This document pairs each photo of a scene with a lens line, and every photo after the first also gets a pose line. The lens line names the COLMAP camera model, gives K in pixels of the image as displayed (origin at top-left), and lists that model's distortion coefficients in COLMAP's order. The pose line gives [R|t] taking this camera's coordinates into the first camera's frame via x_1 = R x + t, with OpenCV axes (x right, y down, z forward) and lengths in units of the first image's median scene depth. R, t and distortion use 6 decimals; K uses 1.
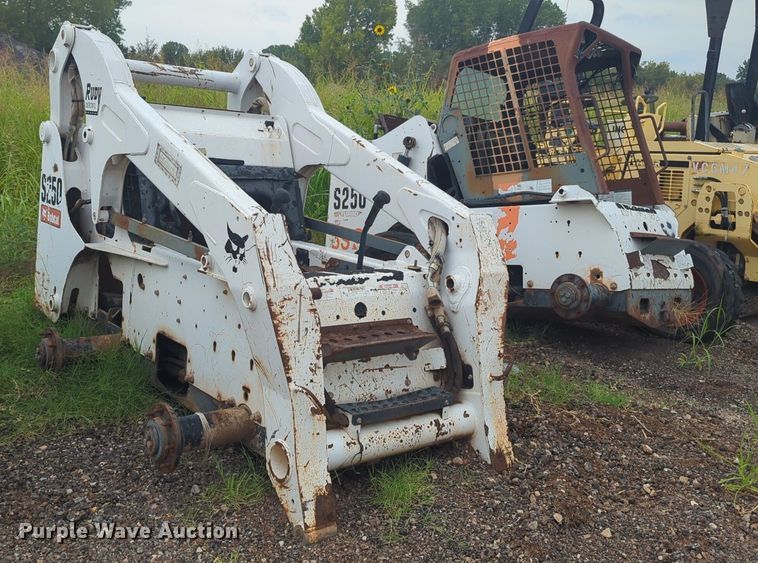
lens RADIAL K [[802.9, 0, 371.0], [0, 802.9, 233.0], [0, 0, 1]] dist [0.047200, 0.000000]
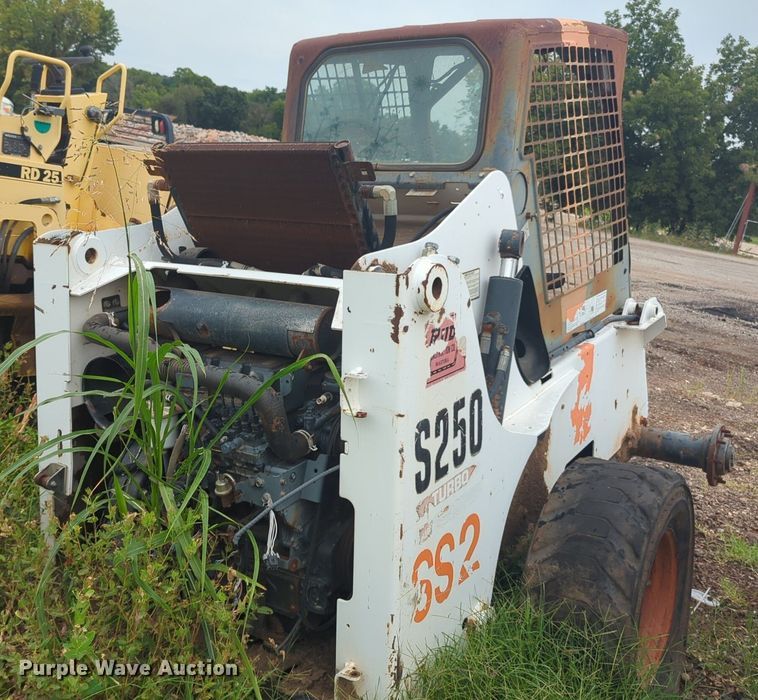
lens RADIAL K [[878.0, 0, 343.8], [0, 878.0, 303.4], [0, 0, 1]] dist [0.065059, 0.000000]
pose [[-0.139376, -0.217094, 0.966149, -0.444303], [-0.020642, 0.976097, 0.216352, -0.219906], [-0.990024, 0.010211, -0.140525, 1.430428]]
